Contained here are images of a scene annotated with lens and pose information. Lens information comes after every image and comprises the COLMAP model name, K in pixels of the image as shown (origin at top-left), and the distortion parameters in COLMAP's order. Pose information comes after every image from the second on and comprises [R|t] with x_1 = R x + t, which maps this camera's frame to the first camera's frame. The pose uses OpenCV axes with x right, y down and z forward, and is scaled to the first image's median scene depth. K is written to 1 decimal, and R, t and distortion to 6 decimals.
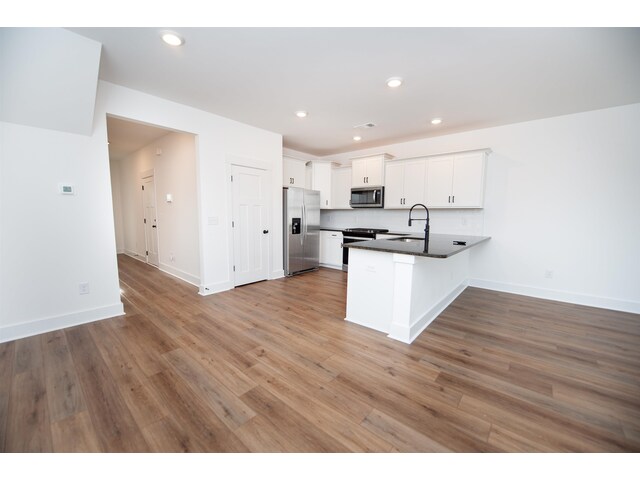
lens RADIAL K [[255.4, 0, 320.0], [0, 255.4, 240.0], [0, 0, 1]] dist [-0.022140, -0.001022]
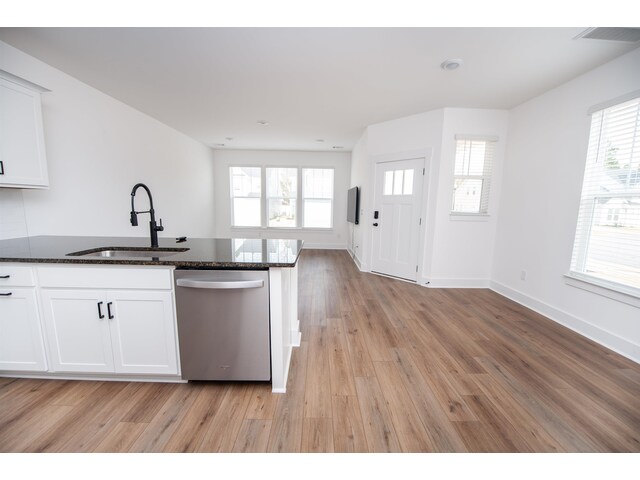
lens RADIAL K [[258.5, 0, 322.5], [0, 258.5, 241.9], [0, 0, 1]] dist [-0.023703, -0.000756]
pose [[-0.665770, -0.130027, 0.734740, -0.239944], [0.048397, 0.975101, 0.216417, -0.097276], [-0.744586, 0.179644, -0.642900, 0.887573]]
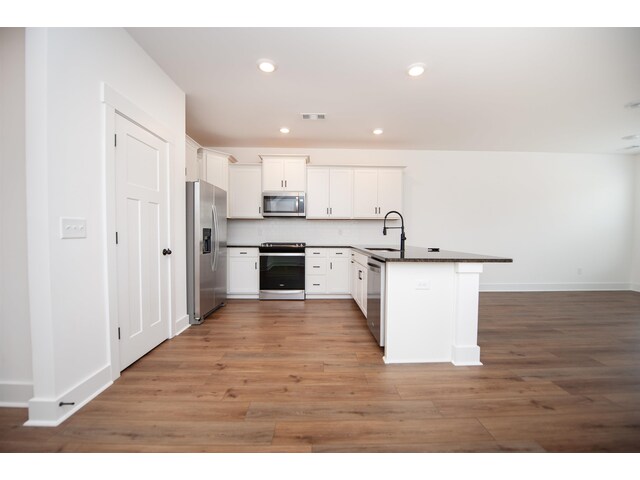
lens RADIAL K [[255.4, 0, 320.0], [0, 255.4, 240.0], [0, 0, 1]] dist [-0.022140, -0.001022]
pose [[0.743550, -0.024678, 0.668225, -0.364086], [0.071092, 0.996572, -0.042302, -0.012407], [-0.664891, 0.078959, 0.742756, 0.401369]]
